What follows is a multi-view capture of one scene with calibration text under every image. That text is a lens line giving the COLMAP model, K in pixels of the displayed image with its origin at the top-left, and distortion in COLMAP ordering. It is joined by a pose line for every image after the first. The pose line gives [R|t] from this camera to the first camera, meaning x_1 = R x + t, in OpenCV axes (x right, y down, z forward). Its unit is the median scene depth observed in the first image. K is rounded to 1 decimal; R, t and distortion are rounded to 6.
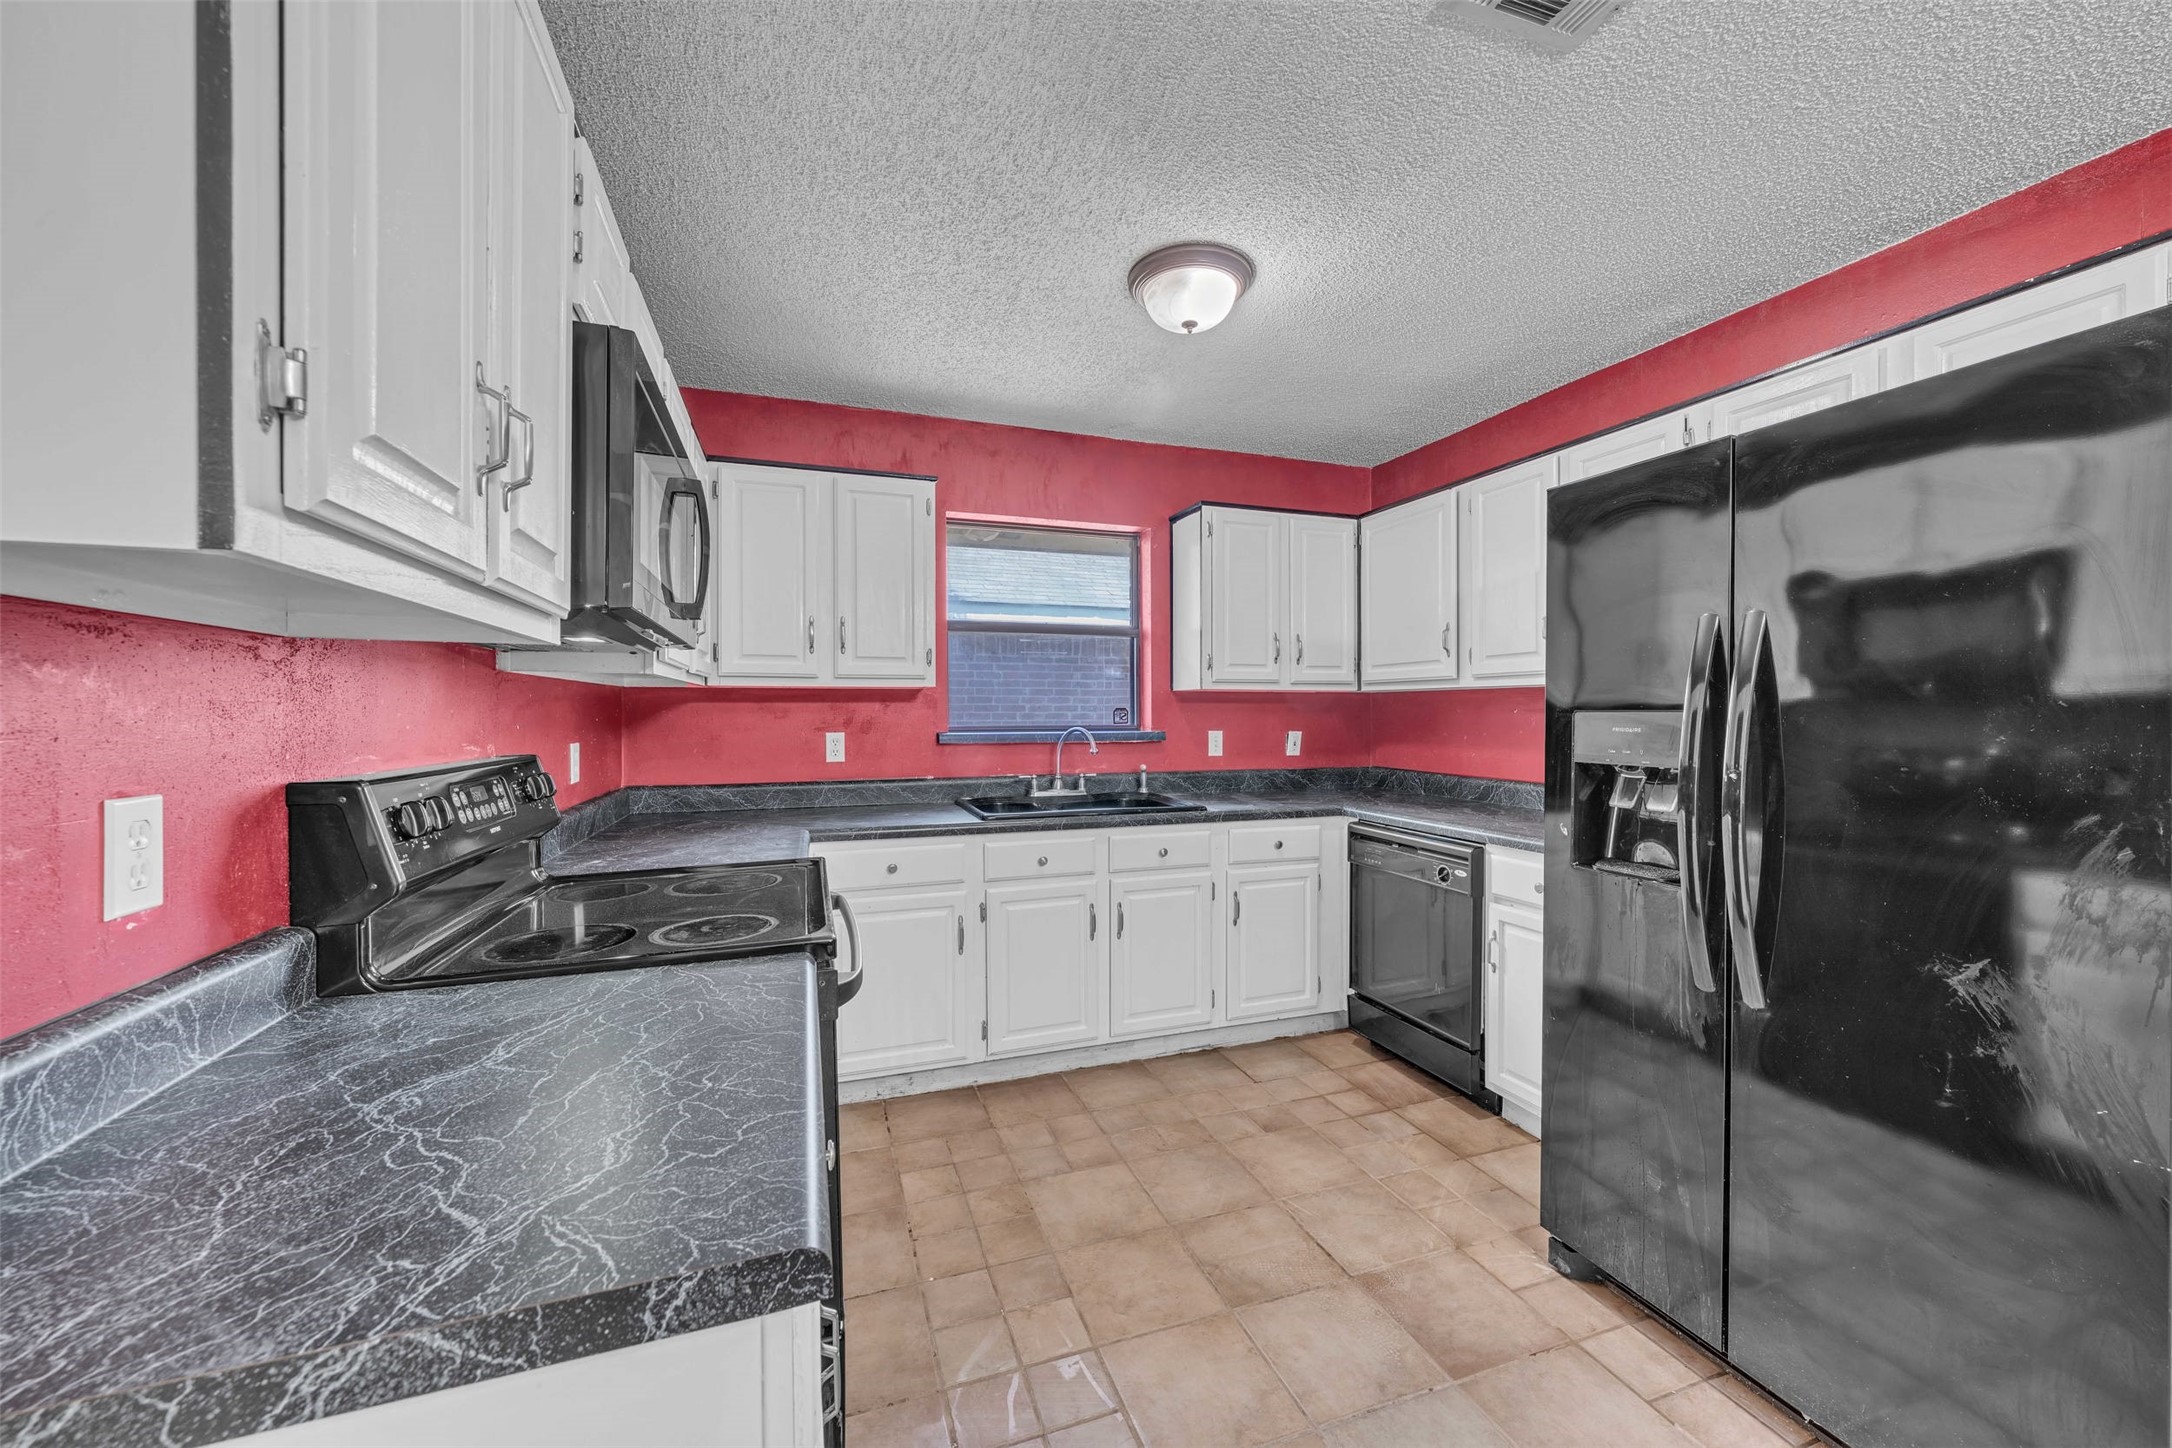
lens RADIAL K [[819.6, 0, 1086.0], [0, 819.6, 724.0], [0, 0, 1]] dist [0.000976, 0.000012]
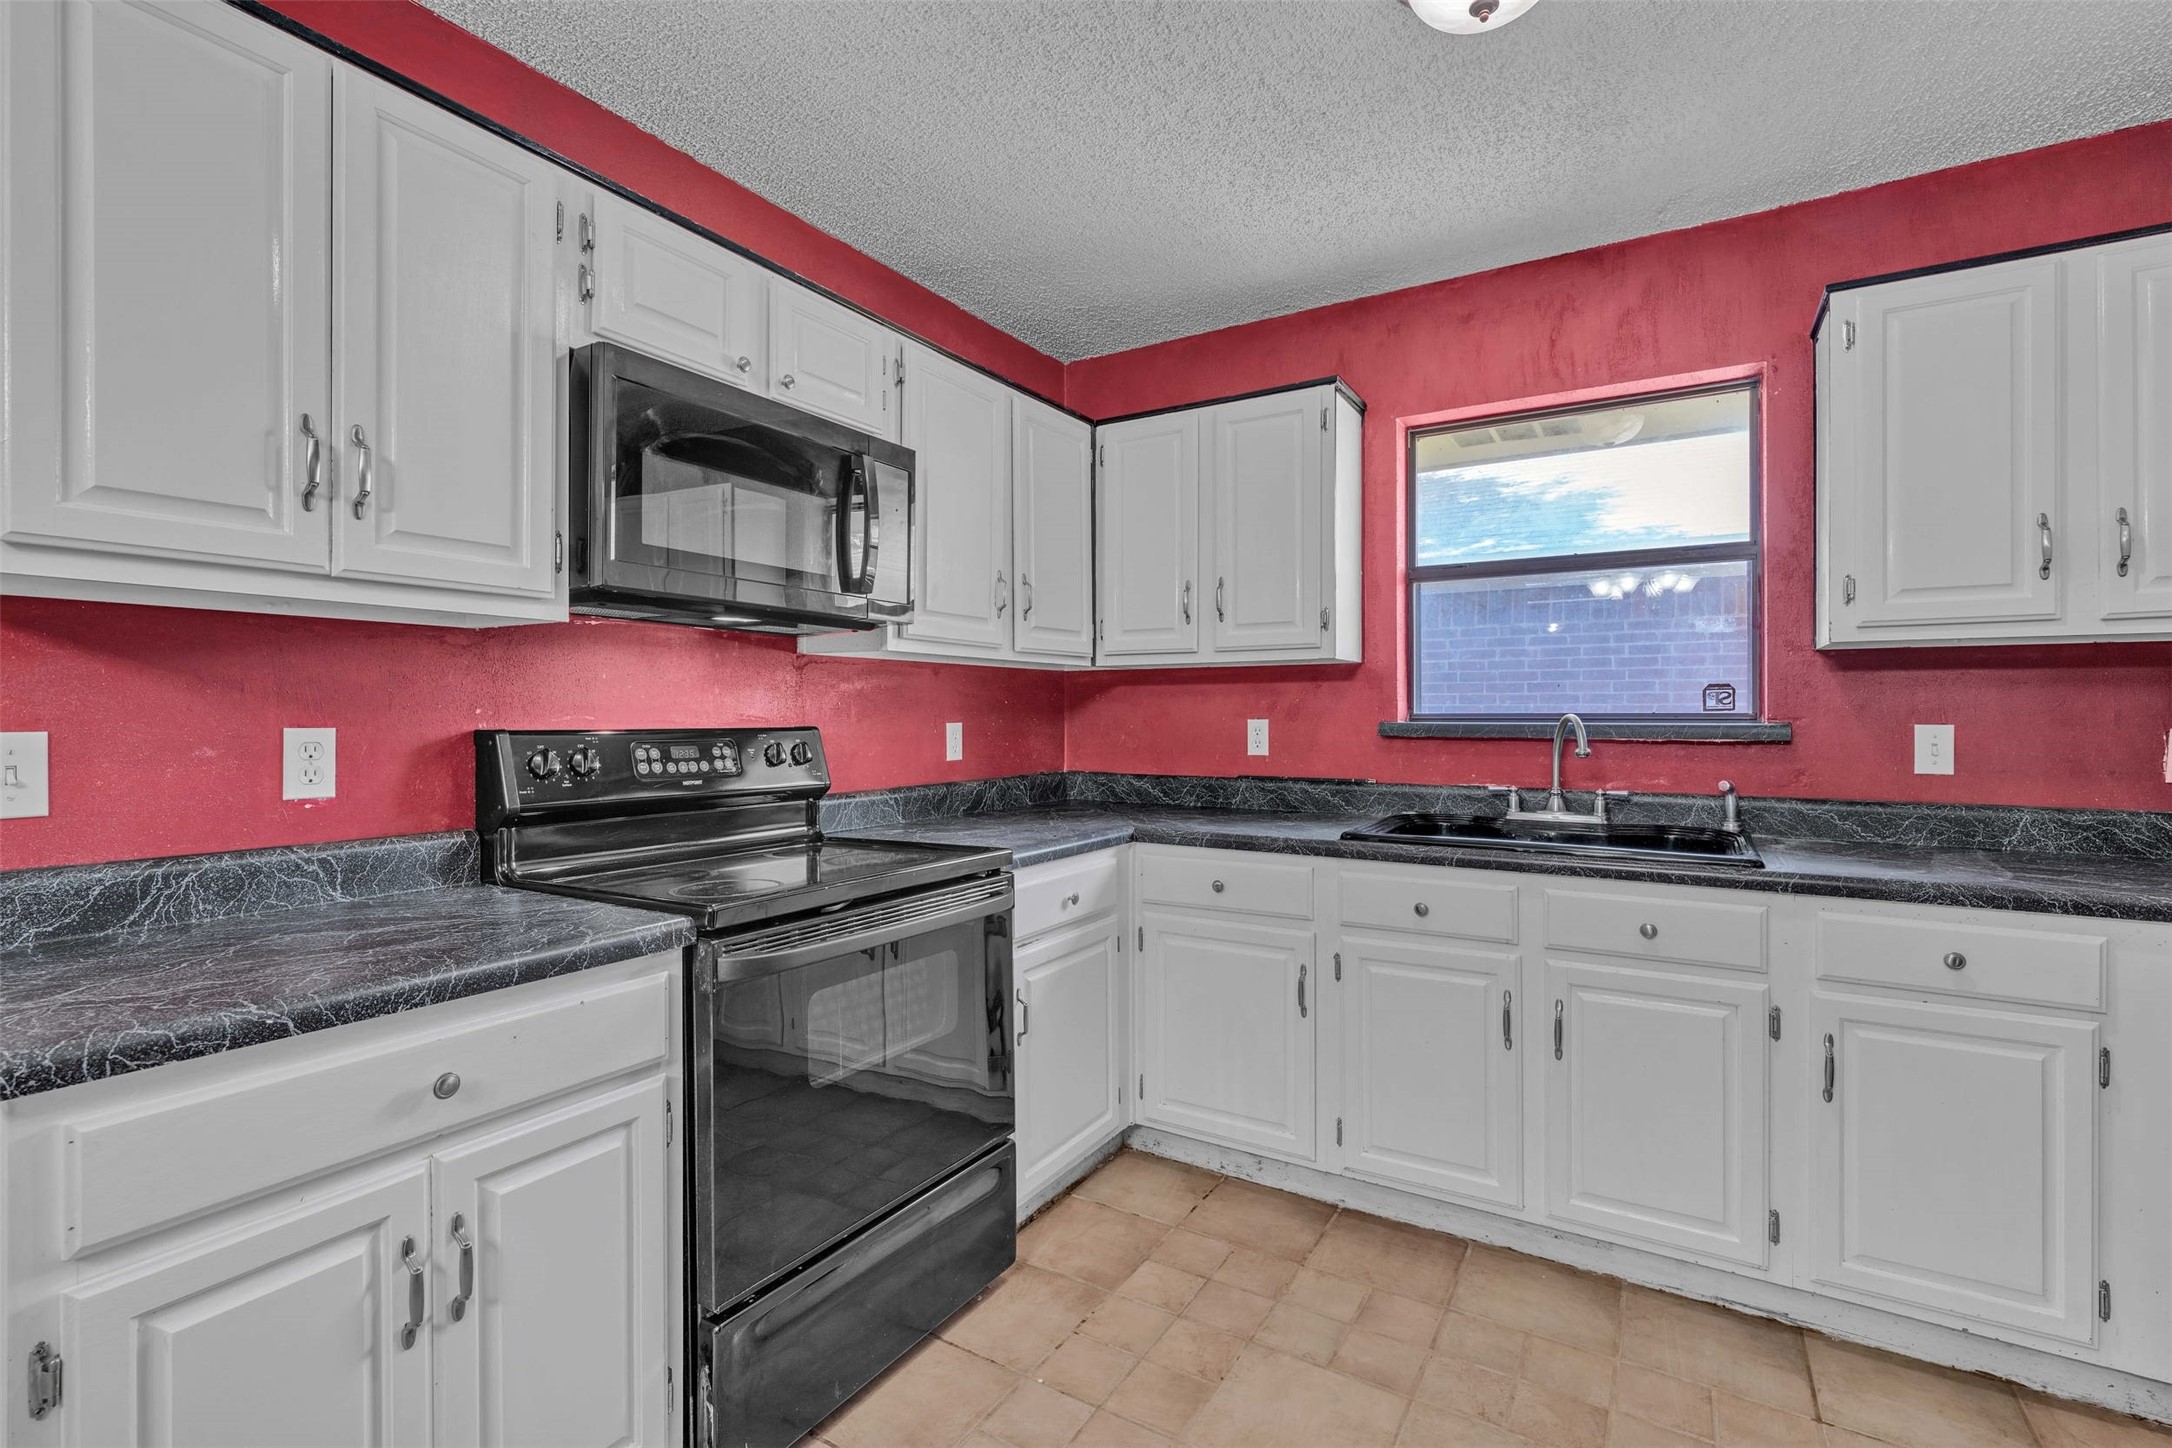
lens RADIAL K [[975.0, 0, 1086.0], [0, 975.0, 724.0], [0, 0, 1]] dist [-0.001100, 0.000176]
pose [[0.633099, 0.008958, -0.774019, 0.365233], [-0.011615, 0.999930, 0.002072, 0.016101], [0.773984, 0.007679, 0.633158, 0.264902]]
